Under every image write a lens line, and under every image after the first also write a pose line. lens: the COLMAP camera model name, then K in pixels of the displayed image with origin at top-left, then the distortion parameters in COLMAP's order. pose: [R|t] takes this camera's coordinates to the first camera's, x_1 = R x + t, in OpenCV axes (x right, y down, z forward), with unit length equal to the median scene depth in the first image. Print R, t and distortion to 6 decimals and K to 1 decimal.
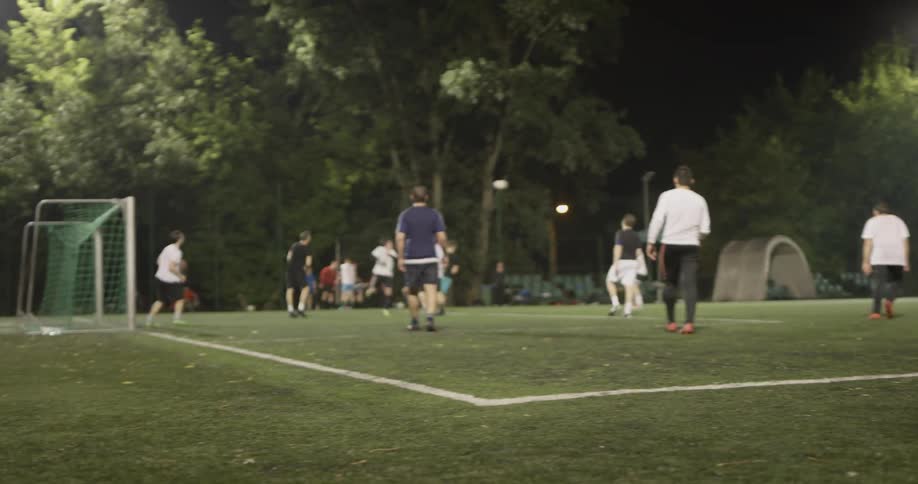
lens RADIAL K [[1055.2, 0, 456.1], [0, 1055.2, 263.1], [0, 0, 1]] dist [-0.013134, -0.024610]
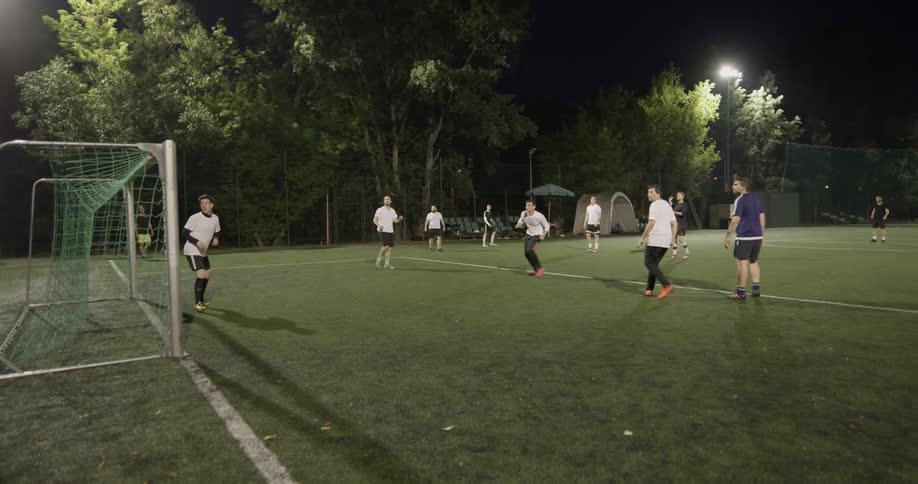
lens RADIAL K [[574.3, 0, 461.1], [0, 574.3, 236.9], [0, 0, 1]] dist [-0.075359, 0.042783]
pose [[0.983722, -0.005161, 0.179622, -0.082611], [-0.005773, 0.998164, 0.060298, -0.010536], [-0.179604, -0.060353, 0.981886, 0.263741]]
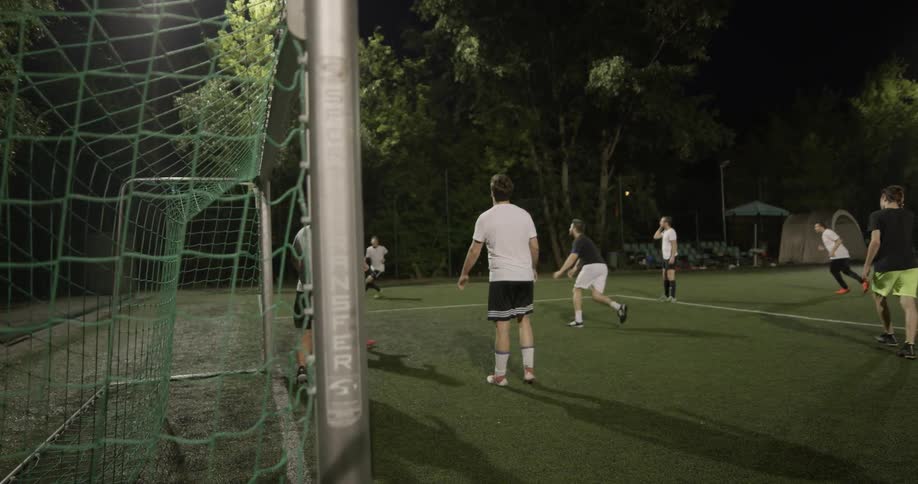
lens RADIAL K [[574.3, 0, 461.1], [0, 574.3, 236.9], [0, 0, 1]] dist [-0.075359, 0.042783]
pose [[0.998016, -0.008735, -0.062359, -0.116359], [0.009504, 0.999882, 0.012057, -0.007131], [0.062246, -0.012625, 0.997981, 0.377935]]
